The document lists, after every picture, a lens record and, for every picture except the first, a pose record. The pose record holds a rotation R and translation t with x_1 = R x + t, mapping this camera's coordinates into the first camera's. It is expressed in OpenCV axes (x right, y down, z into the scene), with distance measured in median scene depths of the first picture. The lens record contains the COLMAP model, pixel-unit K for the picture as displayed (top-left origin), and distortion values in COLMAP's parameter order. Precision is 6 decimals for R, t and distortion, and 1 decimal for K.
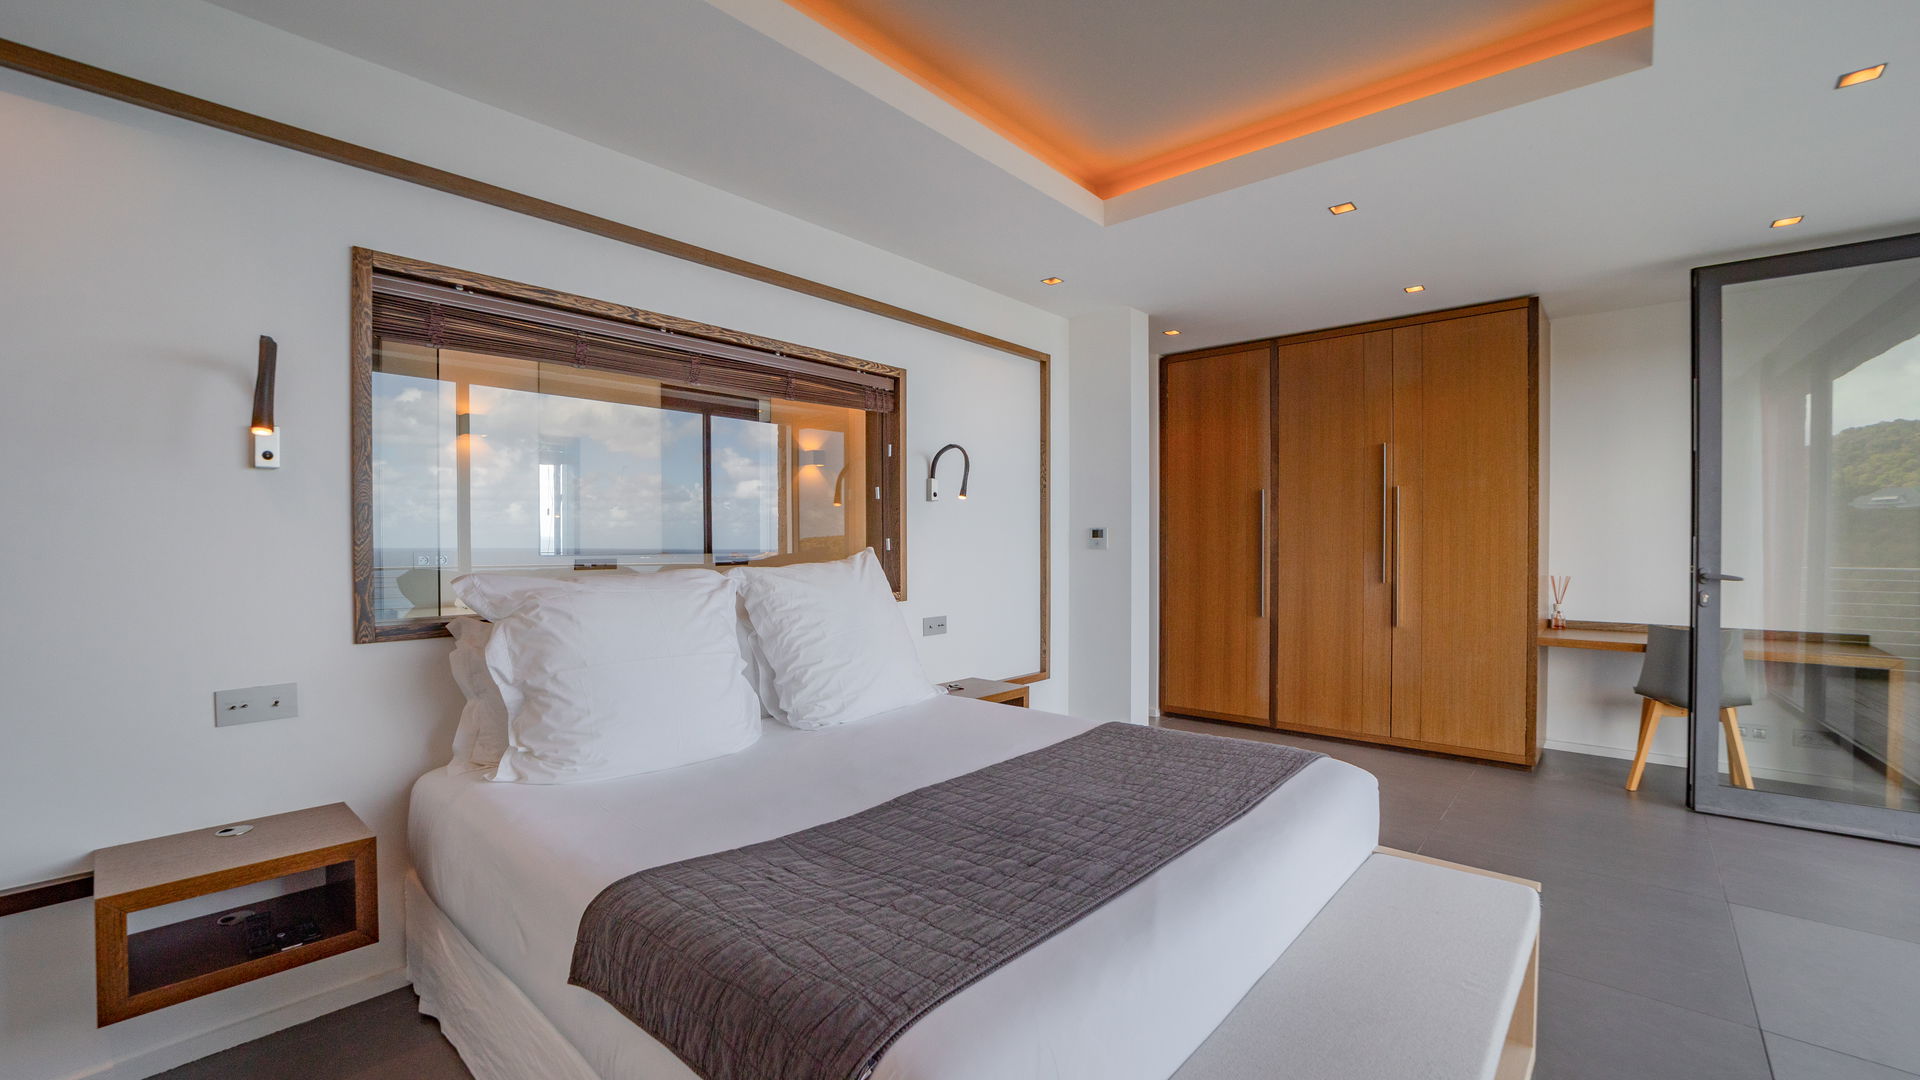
lens RADIAL K [[782.8, 0, 1001.0], [0, 782.8, 556.7], [0, 0, 1]] dist [-0.032805, 0.000065]
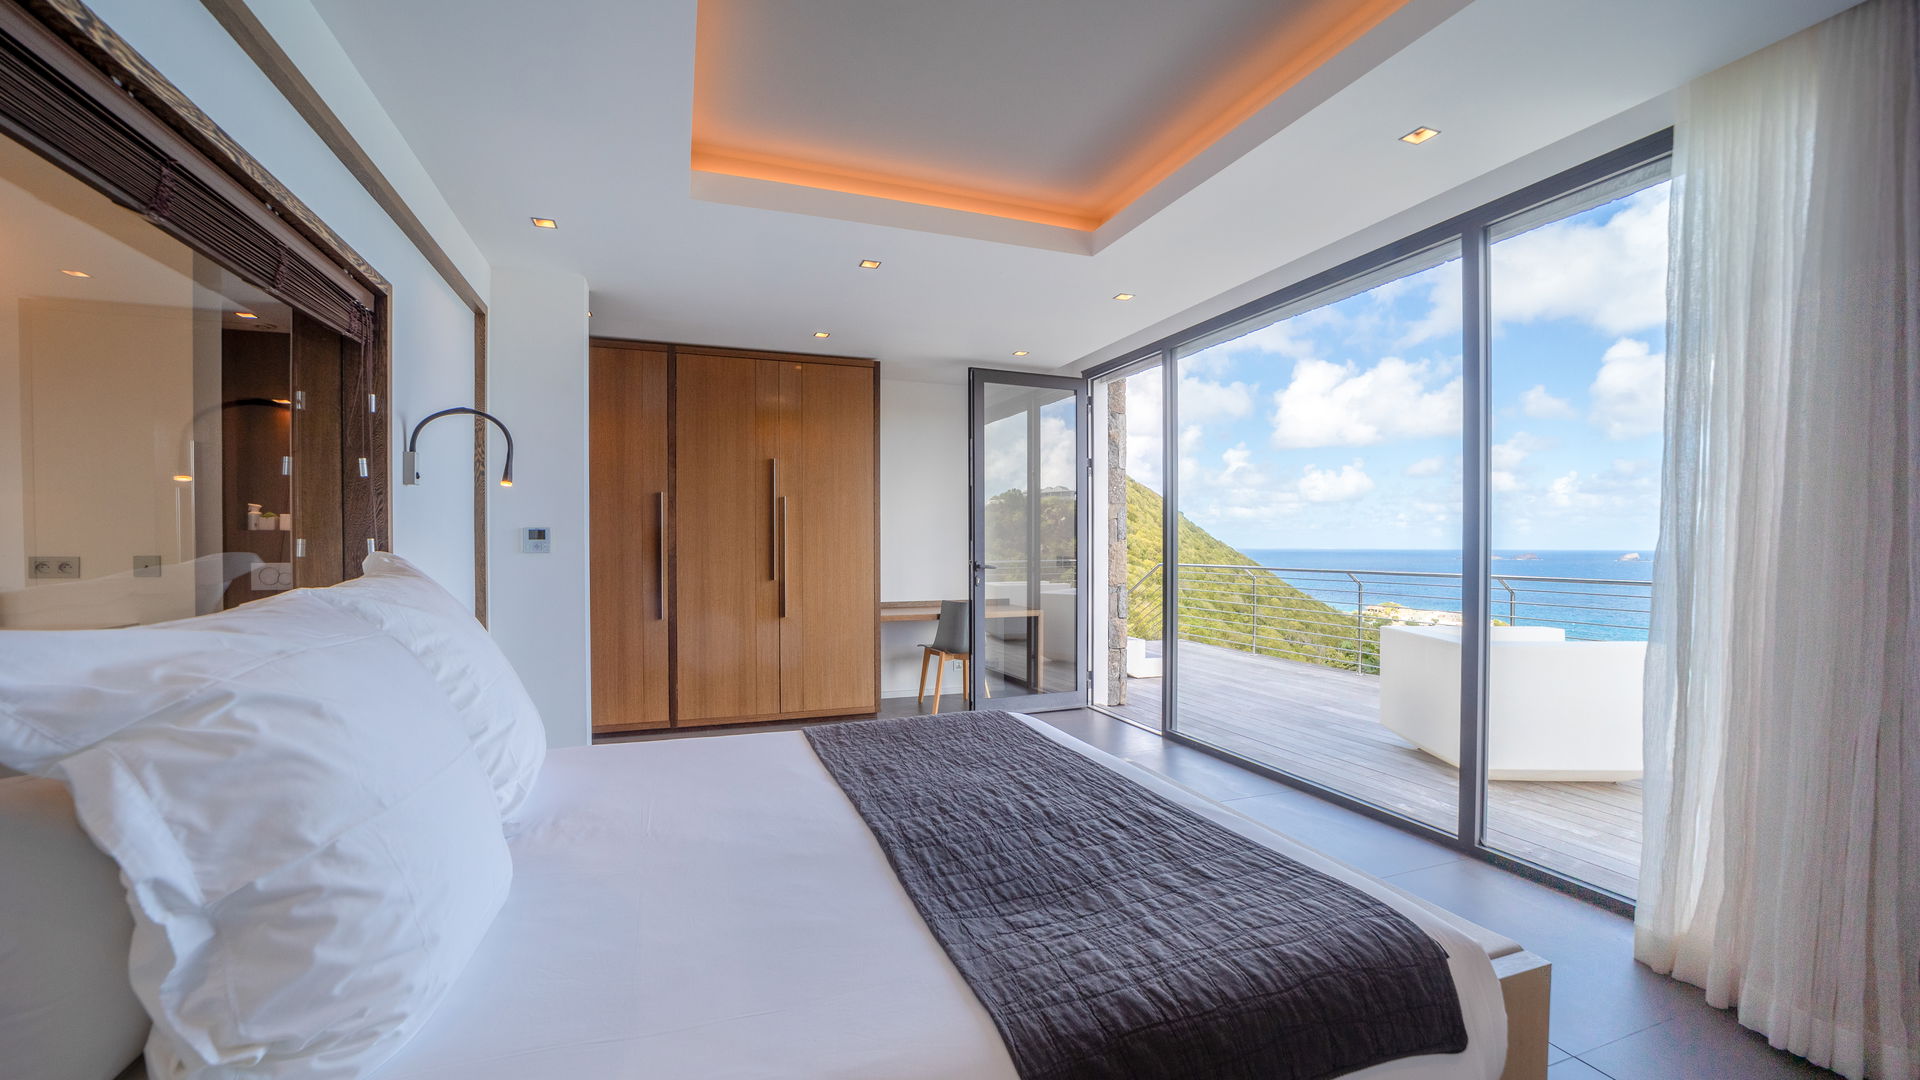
lens RADIAL K [[745.4, 0, 957.9], [0, 745.4, 550.4], [0, 0, 1]] dist [-0.037203, 0.009484]
pose [[0.503172, -0.005518, 0.864169, -0.380639], [0.016608, 0.999857, -0.003286, -0.002787], [-0.864027, 0.016005, 0.503191, 0.247261]]
